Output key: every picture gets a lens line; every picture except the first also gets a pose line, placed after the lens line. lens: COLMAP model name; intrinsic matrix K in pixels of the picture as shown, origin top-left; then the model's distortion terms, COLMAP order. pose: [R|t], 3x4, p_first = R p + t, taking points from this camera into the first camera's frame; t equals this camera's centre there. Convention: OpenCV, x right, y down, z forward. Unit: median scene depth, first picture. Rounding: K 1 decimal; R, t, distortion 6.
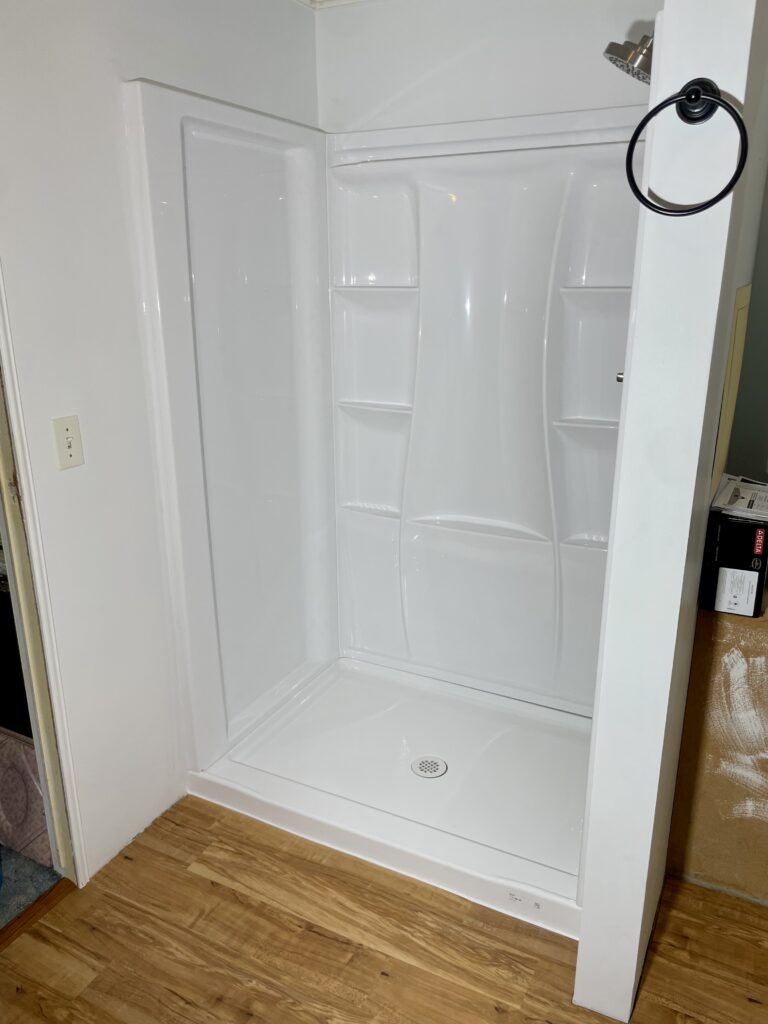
lens RADIAL K [[781.0, 0, 390.5], [0, 781.0, 517.7], [0, 0, 1]] dist [0.079165, -0.107071]
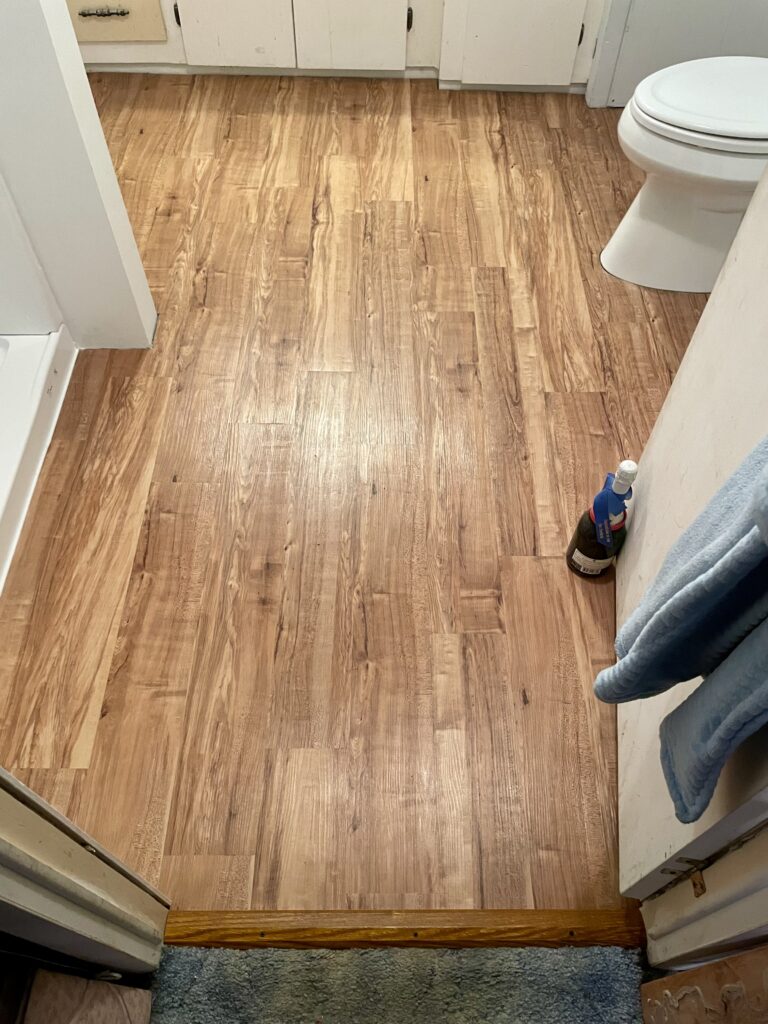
lens RADIAL K [[781.0, 0, 390.5], [0, 781.0, 517.7], [0, 0, 1]] dist [0.079165, -0.107071]
pose [[-0.456962, -0.732703, 0.504314, -0.579280], [0.255339, 0.435054, 0.863441, -0.139702], [-0.852049, 0.523331, -0.011716, 0.740791]]
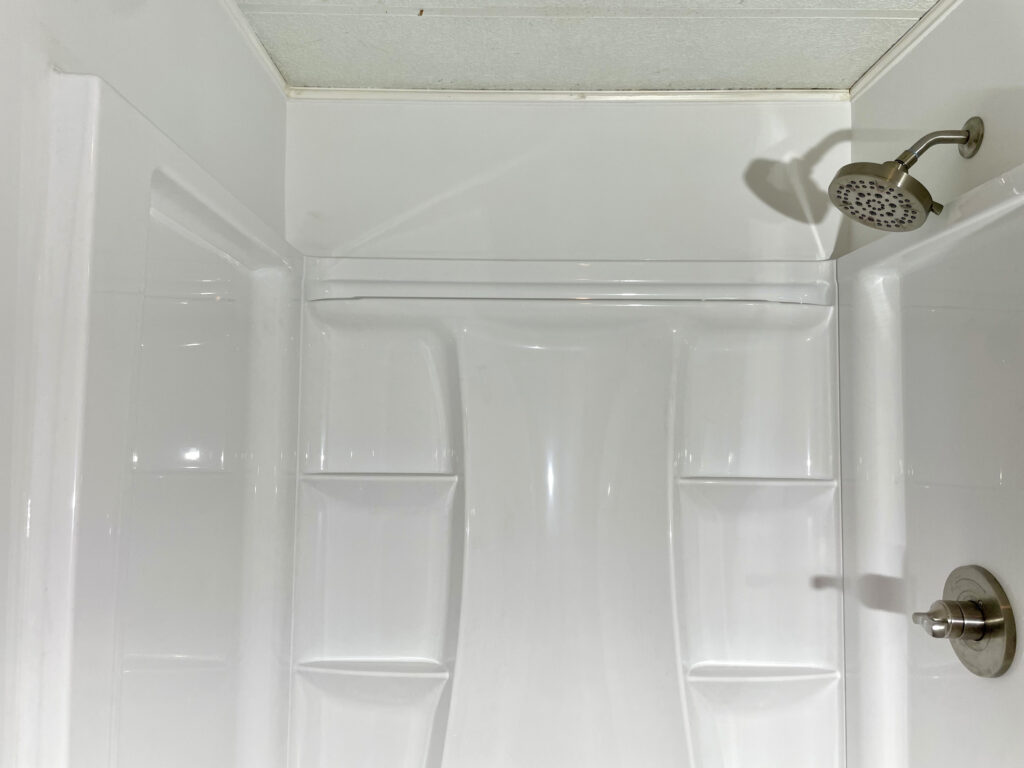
lens RADIAL K [[809.1, 0, 510.7], [0, 809.1, 396.5], [0, 0, 1]] dist [0.066881, -0.119788]
pose [[0.895787, 0.047567, 0.441932, -0.278709], [0.118594, 0.932636, -0.340771, -0.149909], [-0.428371, 0.357668, 0.829802, 0.500242]]
